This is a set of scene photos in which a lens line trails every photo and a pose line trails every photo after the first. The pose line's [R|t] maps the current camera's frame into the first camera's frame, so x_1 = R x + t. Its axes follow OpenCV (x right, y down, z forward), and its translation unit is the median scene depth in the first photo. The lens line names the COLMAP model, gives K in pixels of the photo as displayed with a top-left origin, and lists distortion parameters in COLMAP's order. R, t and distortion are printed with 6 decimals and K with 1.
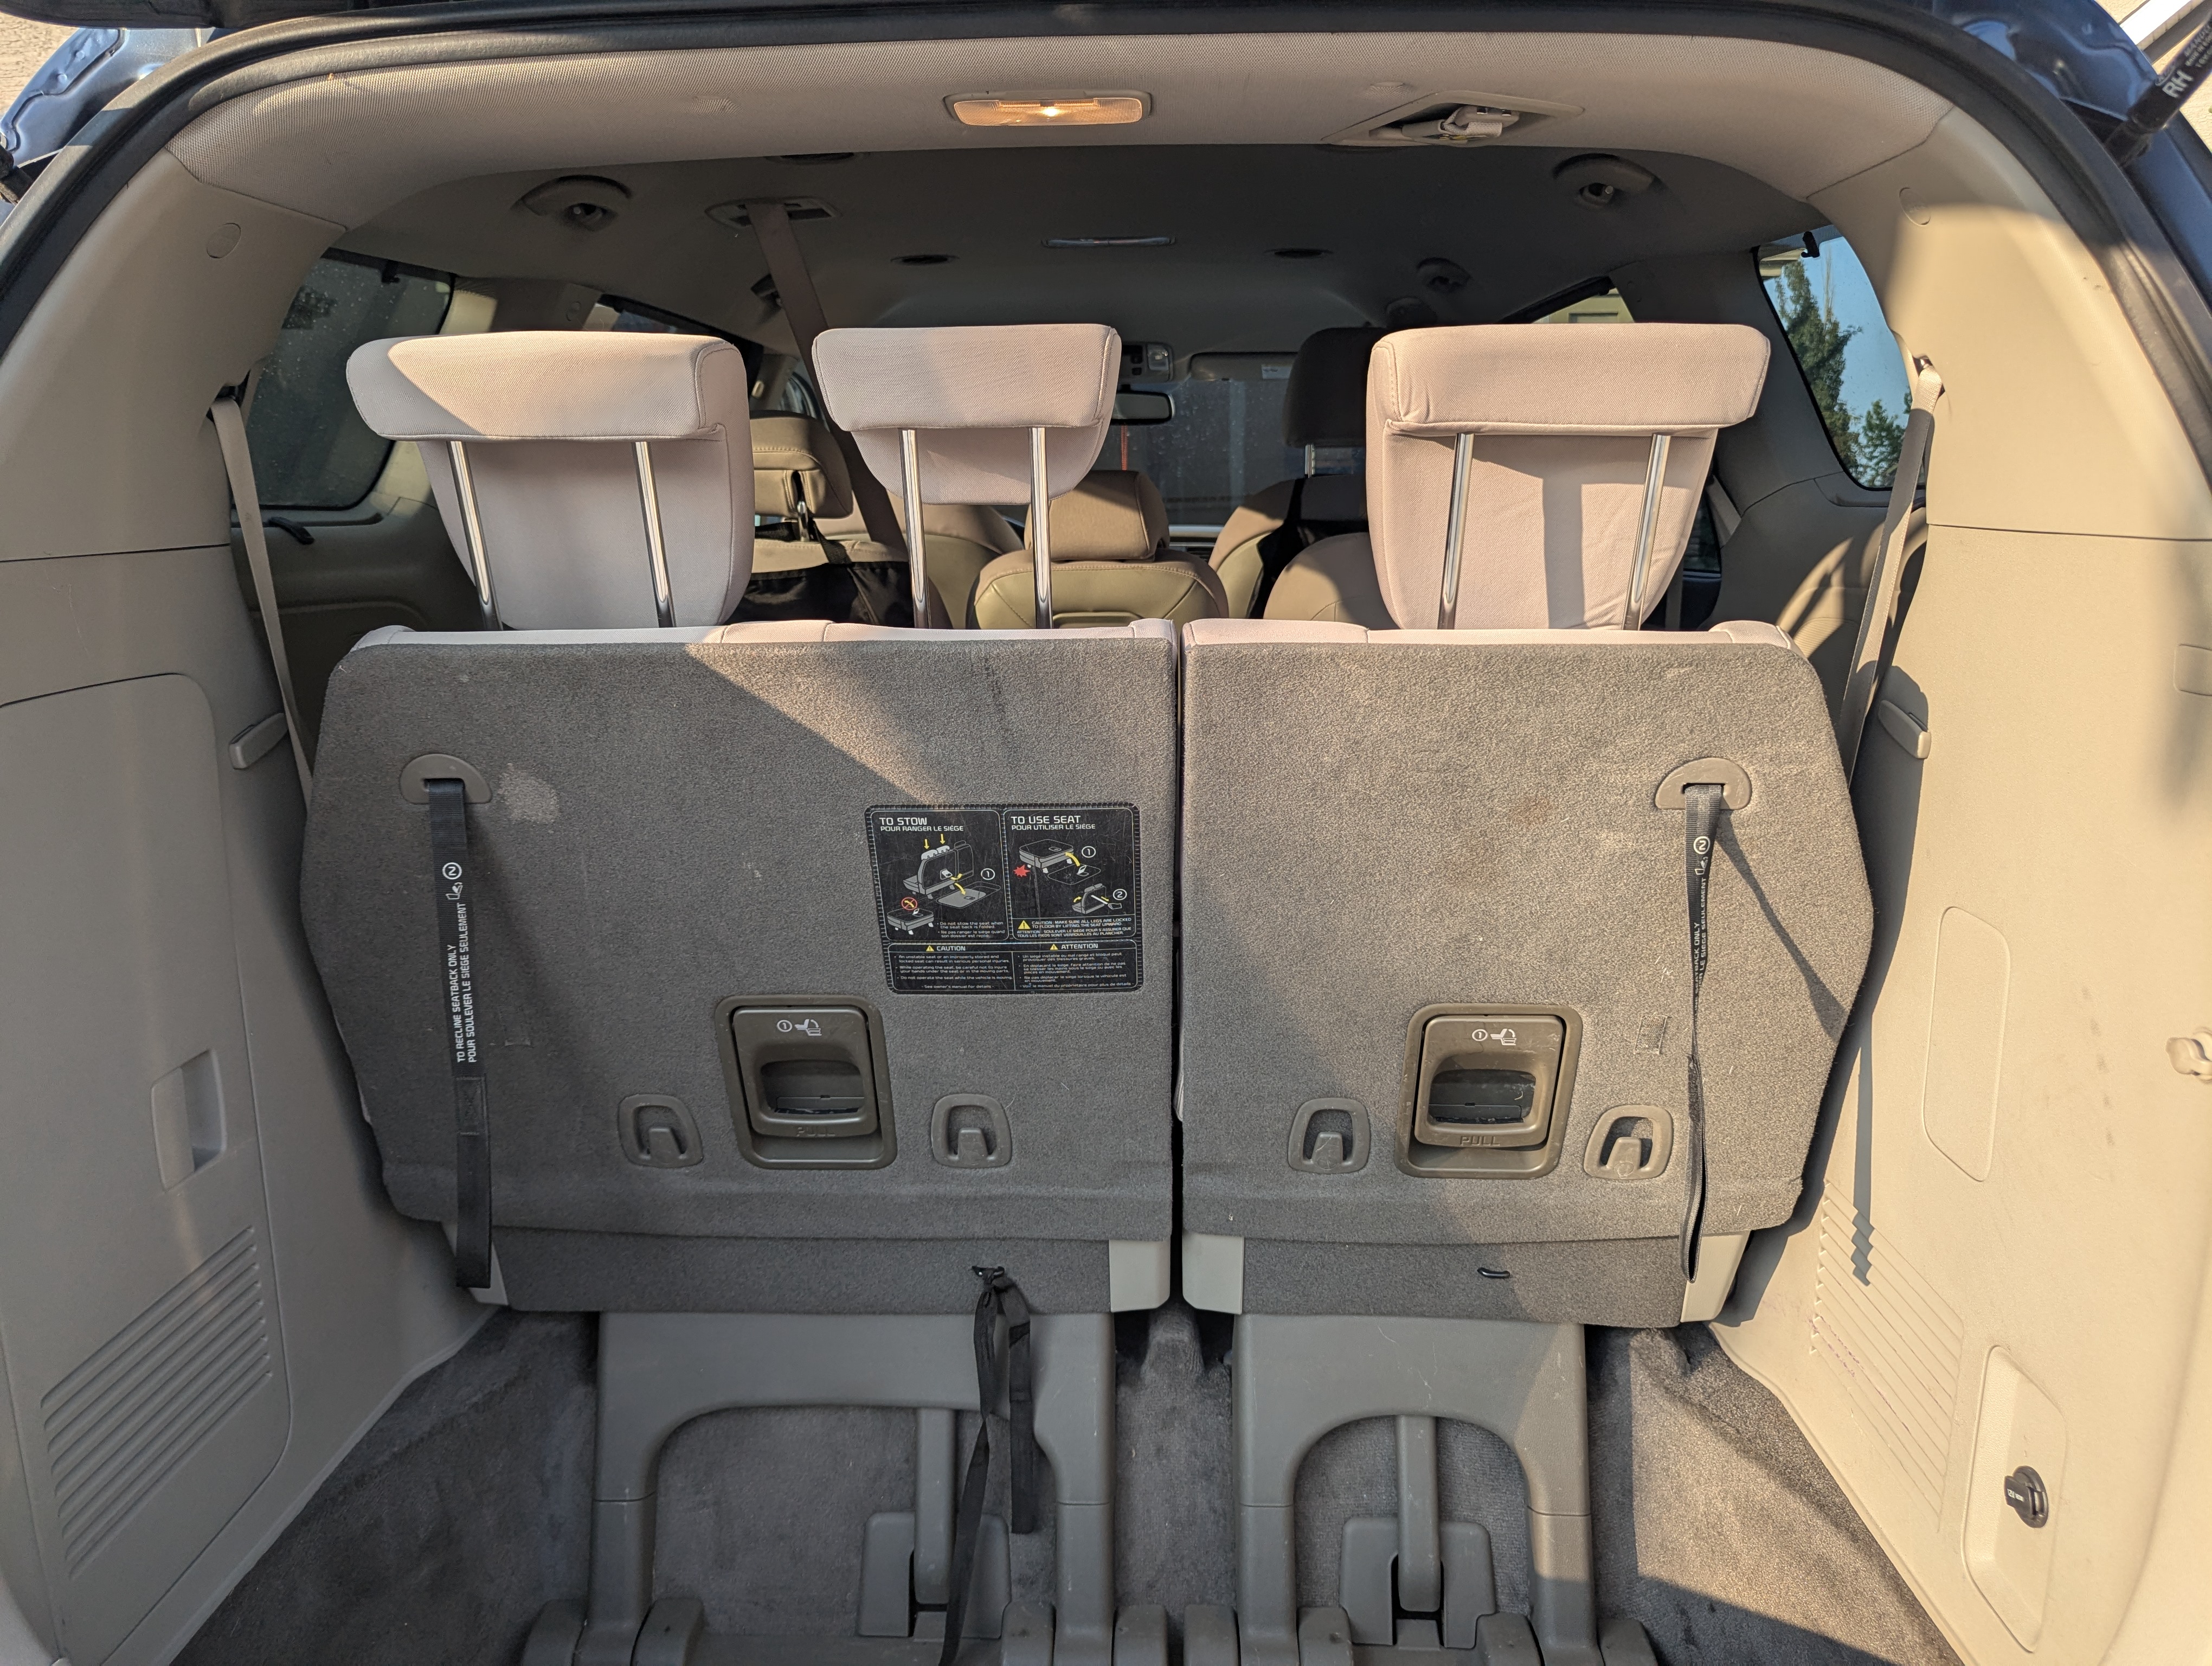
lens RADIAL K [[1390.6, 0, 1107.7], [0, 1390.6, 802.0], [0, 0, 1]] dist [0.027947, -0.016720]
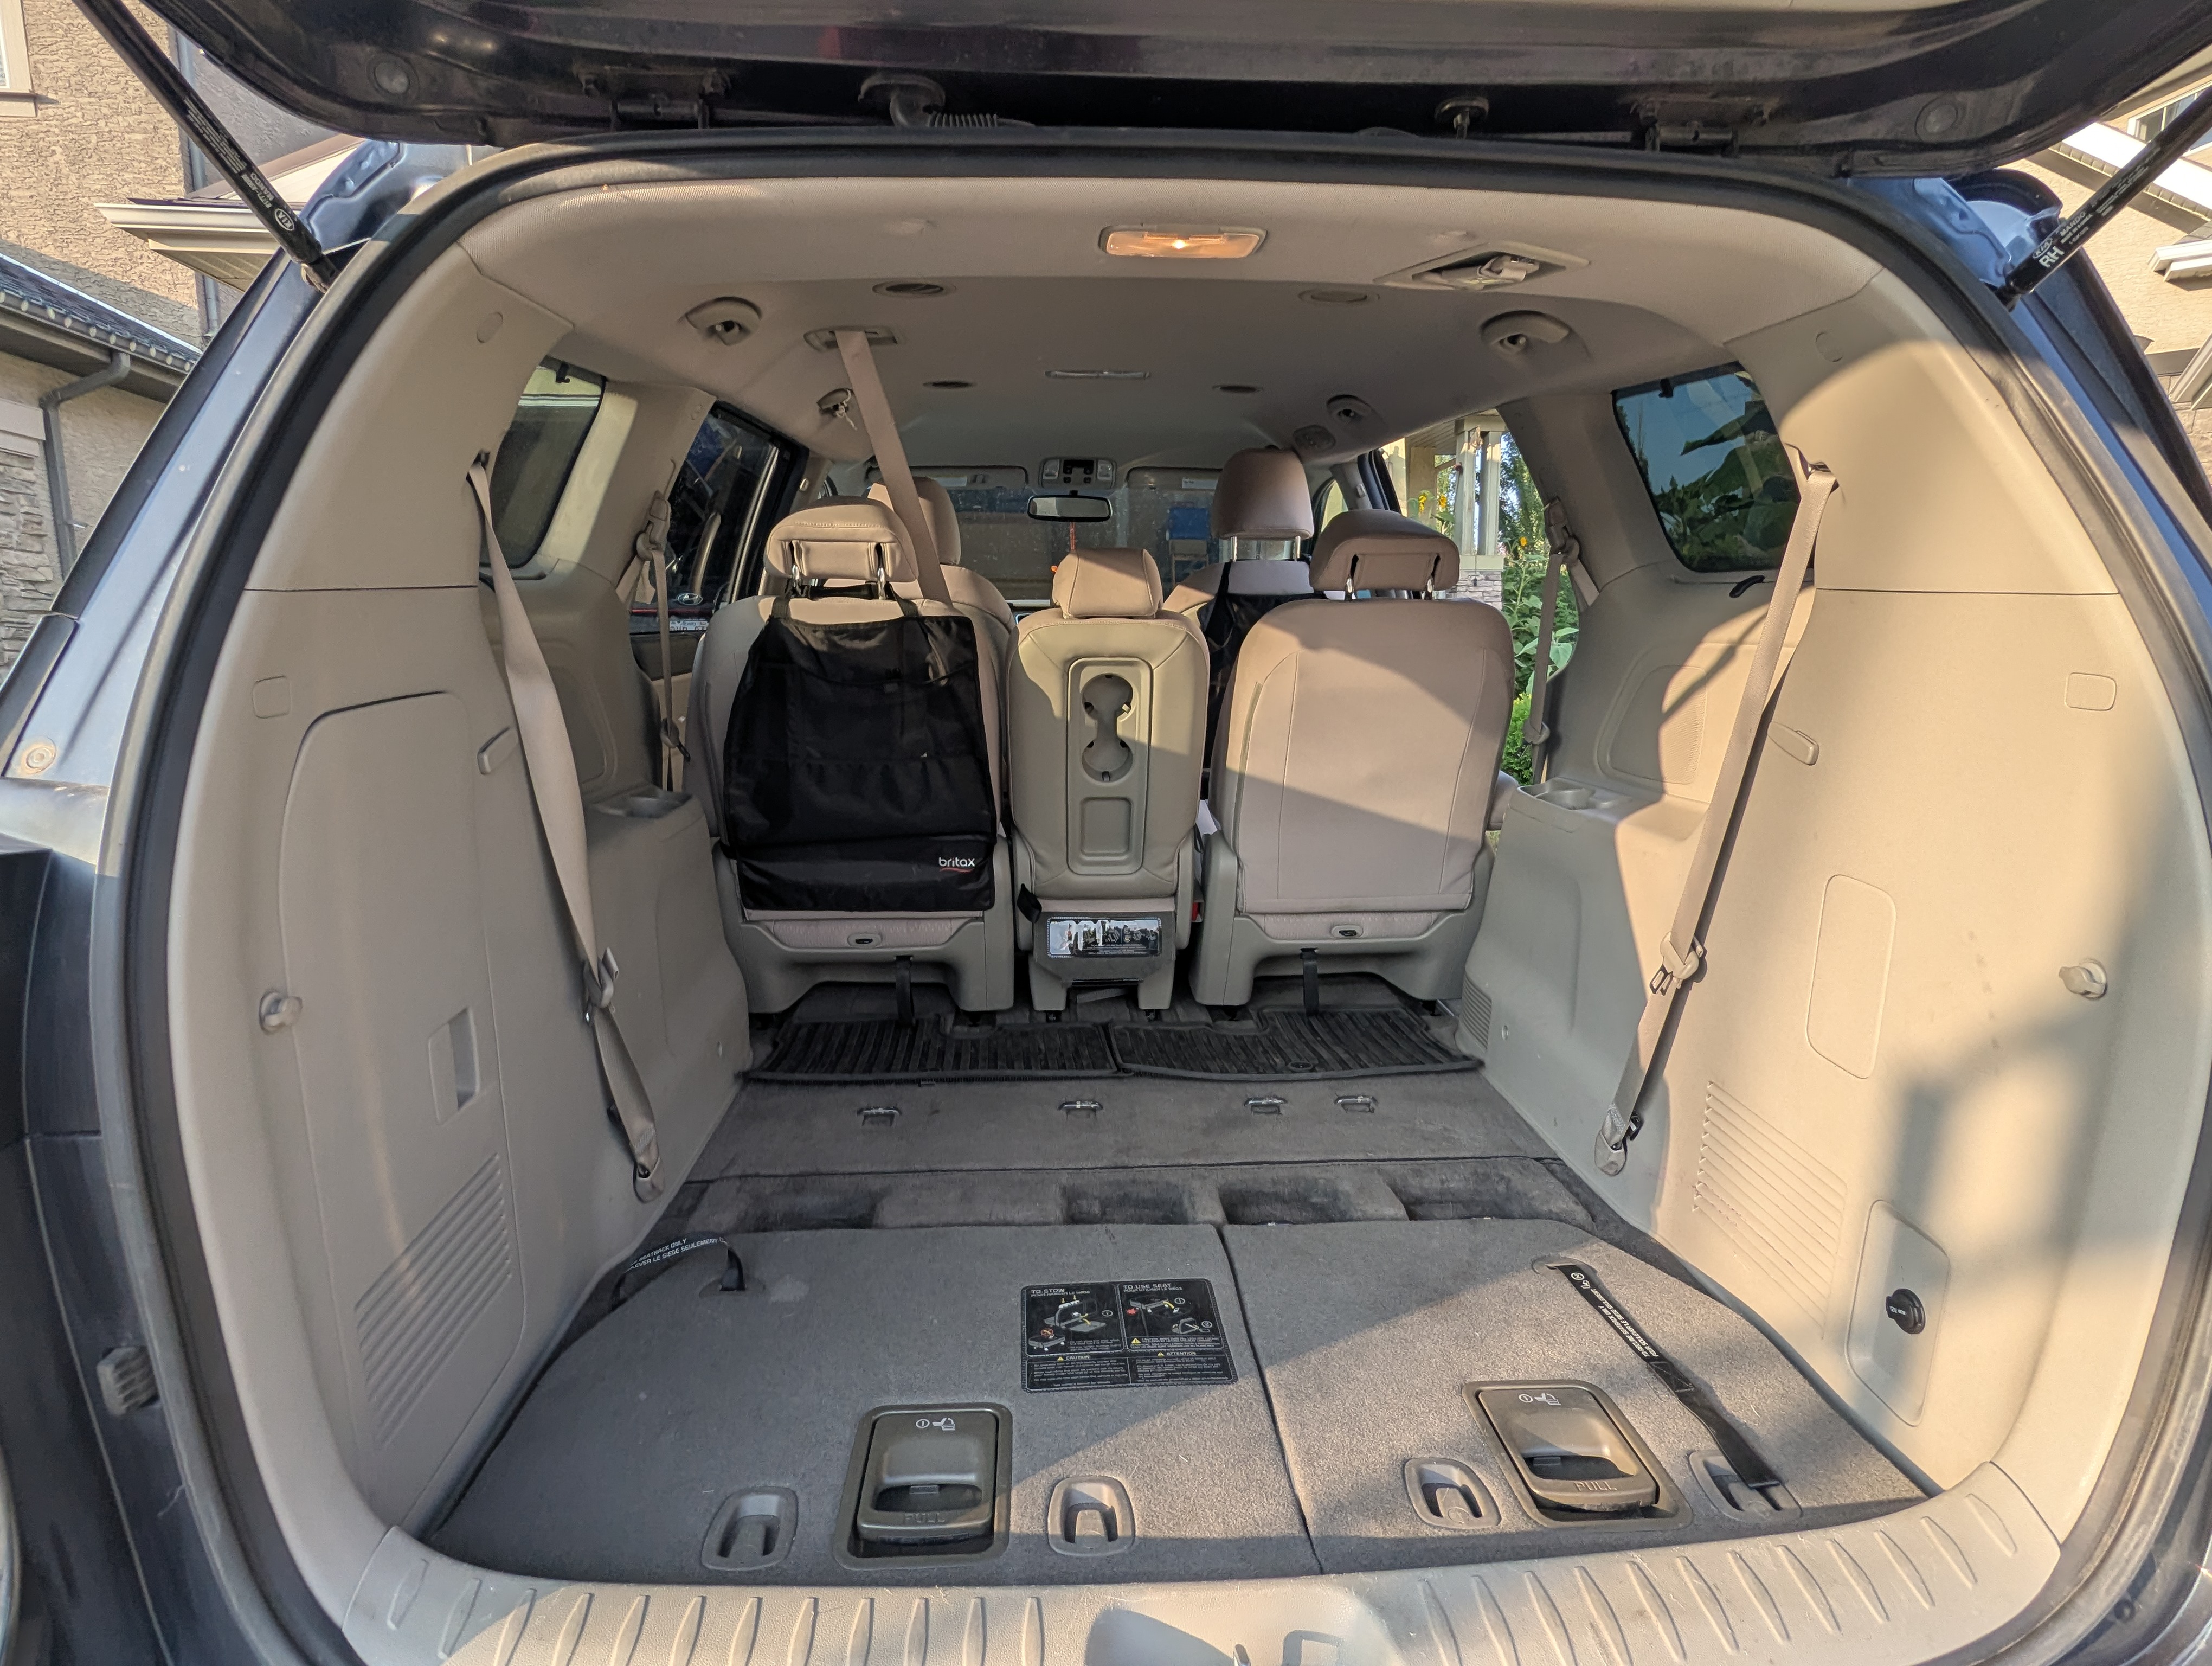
lens RADIAL K [[1051.8, 0, 1104.4], [0, 1051.8, 821.3], [0, 0, 1]] dist [-0.002557, 0.001693]
pose [[0.996095, -0.004269, 0.088185, -0.180739], [0.003767, 0.999976, 0.005853, 0.014810], [-0.088208, -0.005498, 0.996087, 0.061659]]
